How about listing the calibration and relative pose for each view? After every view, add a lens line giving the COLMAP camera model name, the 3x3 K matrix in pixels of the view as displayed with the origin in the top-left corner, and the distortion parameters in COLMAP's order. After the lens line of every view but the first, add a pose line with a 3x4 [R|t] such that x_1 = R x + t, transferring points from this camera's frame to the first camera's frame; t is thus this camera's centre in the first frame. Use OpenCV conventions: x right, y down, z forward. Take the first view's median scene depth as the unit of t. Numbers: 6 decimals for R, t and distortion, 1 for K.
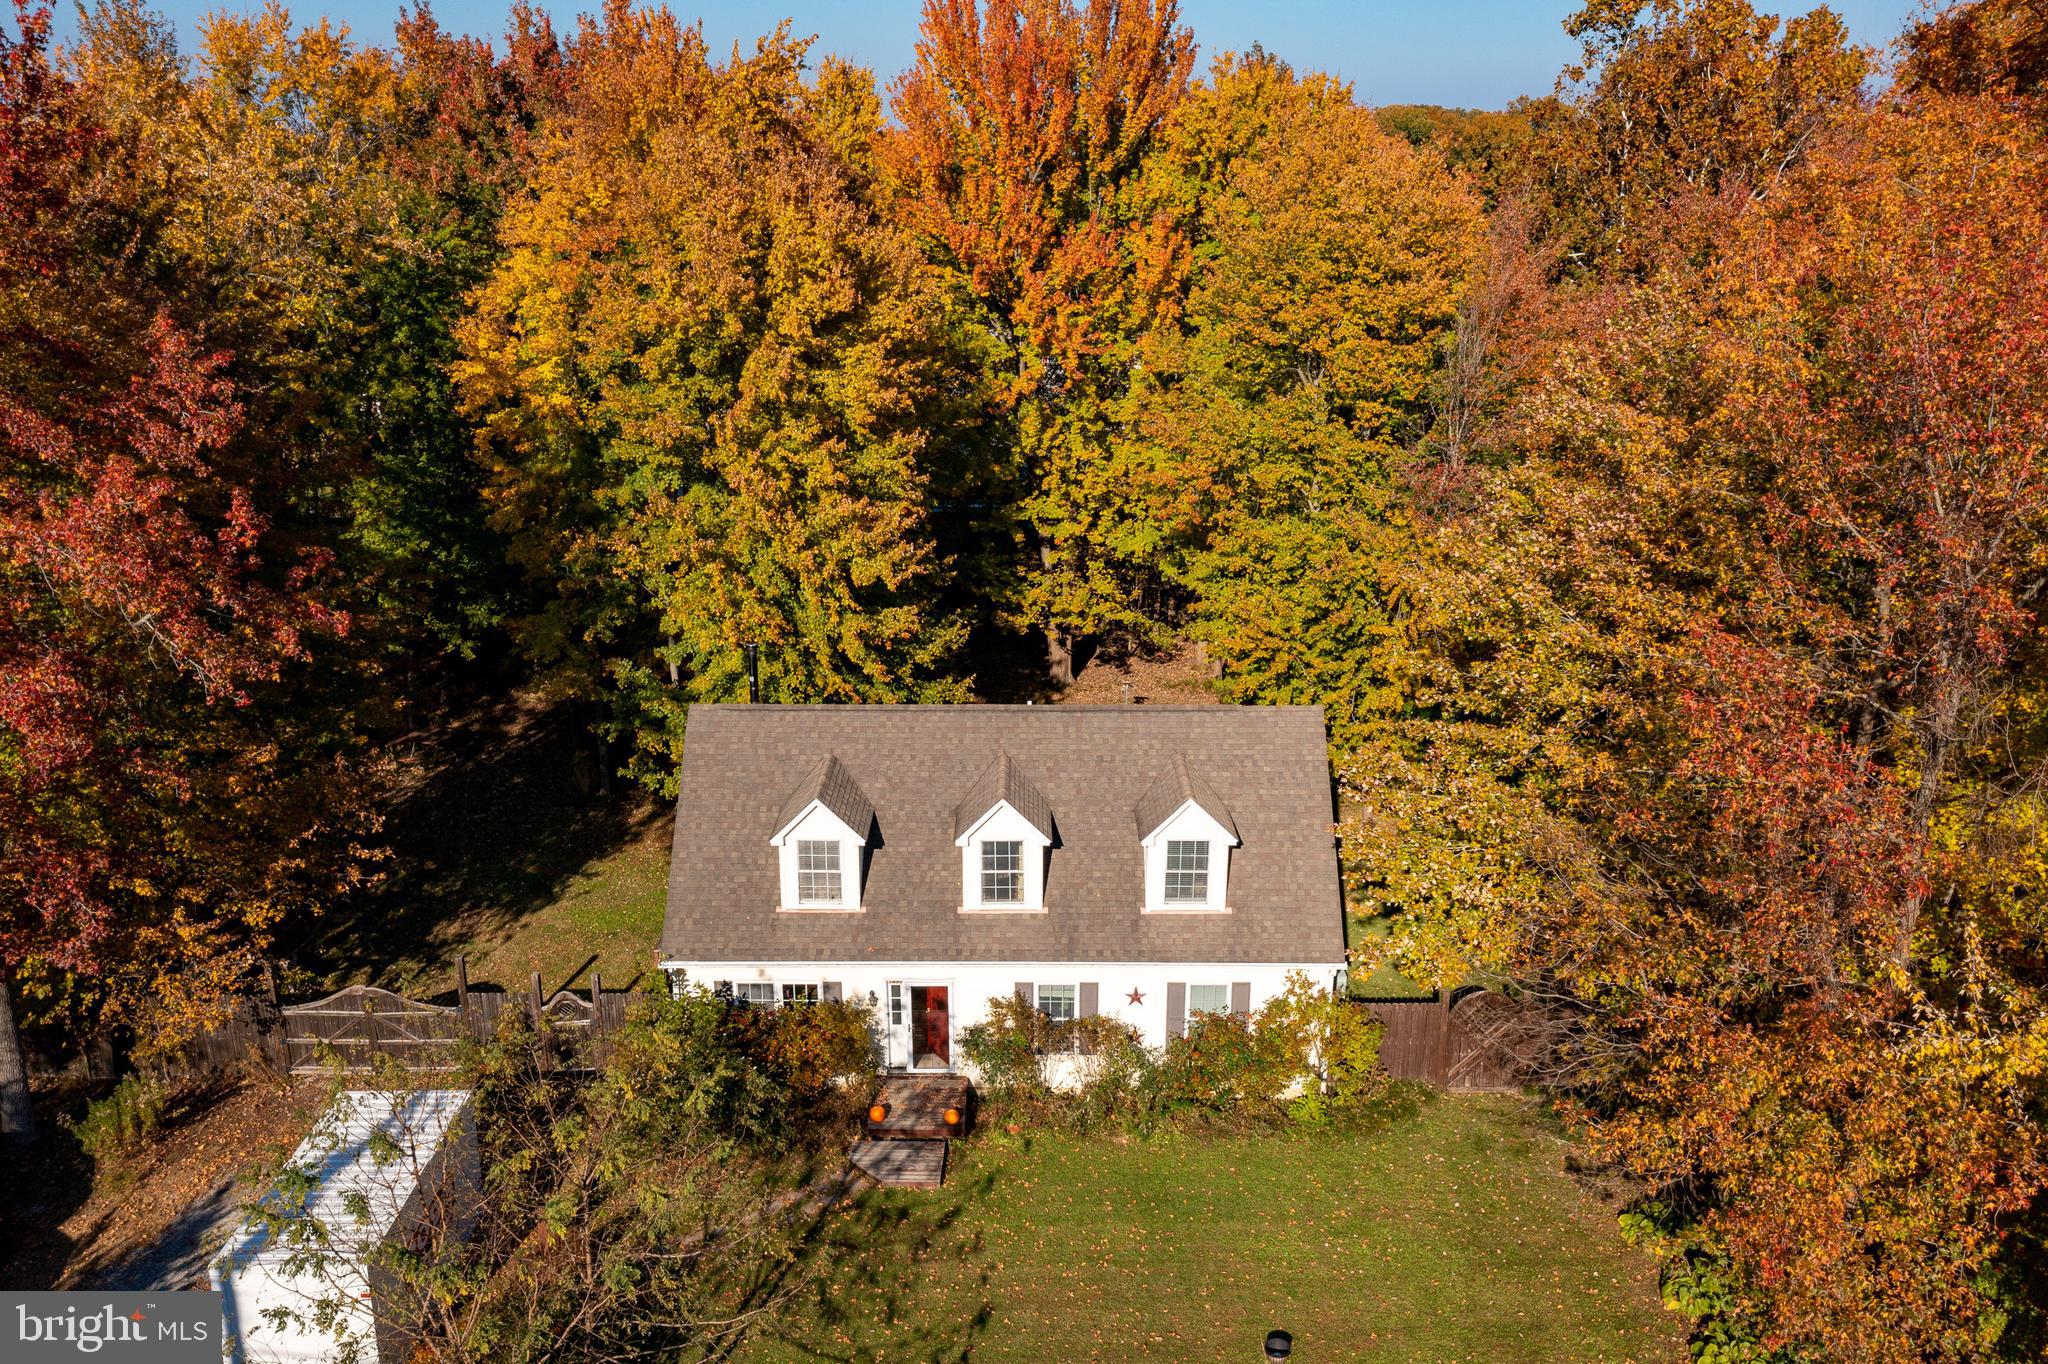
lens RADIAL K [[1395.7, 0, 974.6], [0, 1395.7, 682.3], [0, 0, 1]] dist [0.001791, 0.002713]
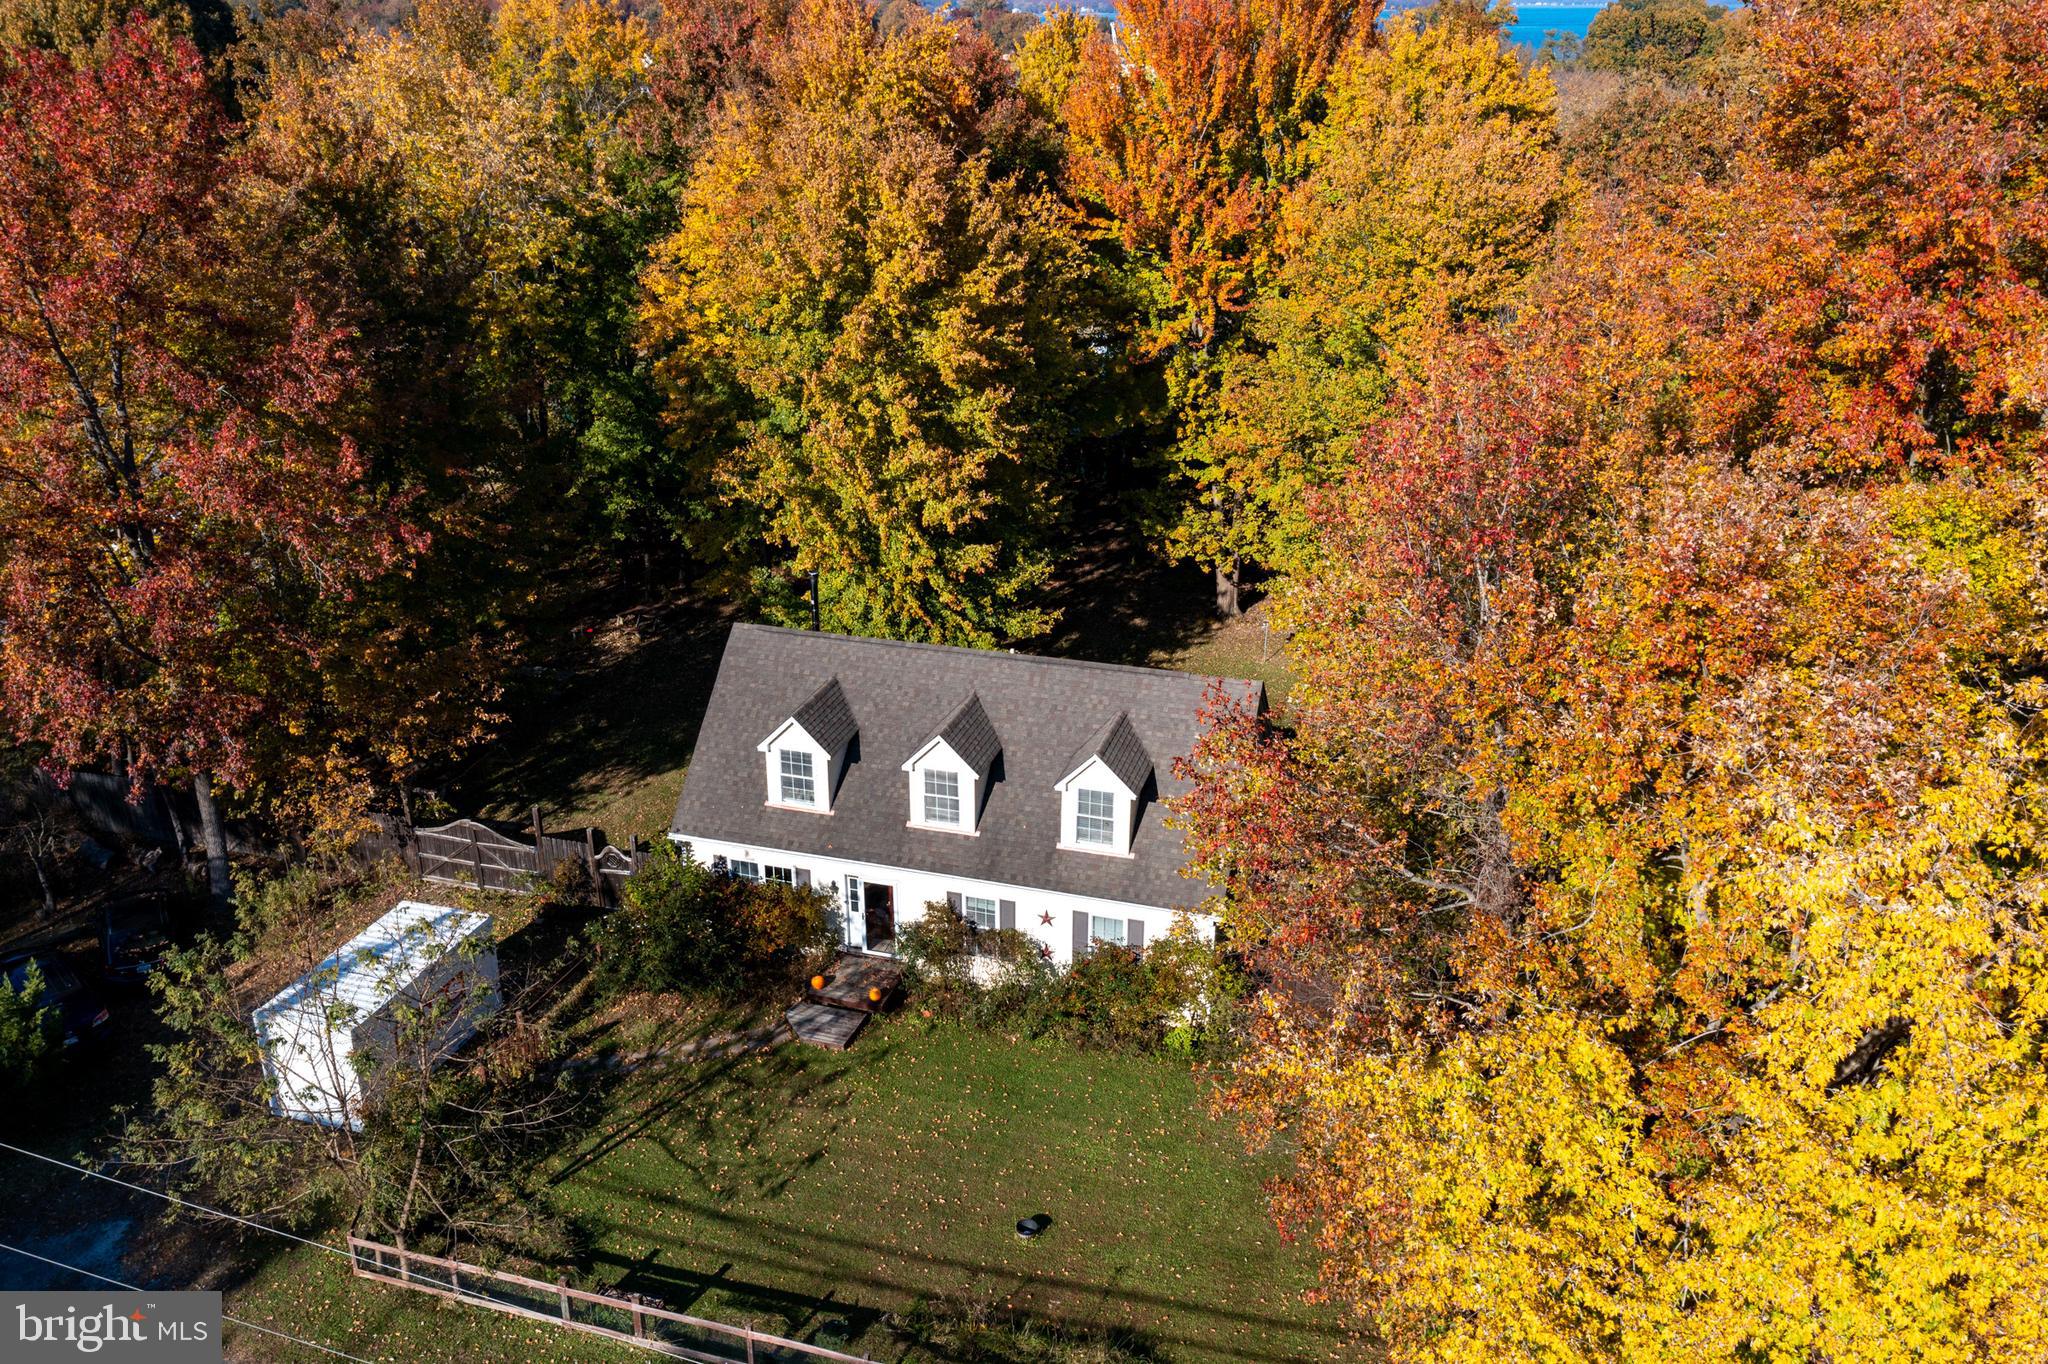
lens RADIAL K [[1395.7, 0, 1098.9], [0, 1395.7, 646.9], [0, 0, 1]] dist [0.001791, 0.002713]
pose [[0.968239, 0.103080, -0.227788, 0.392682], [-0.087357, 0.993112, 0.078092, -0.089011], [0.234269, -0.055713, 0.970574, -0.089227]]
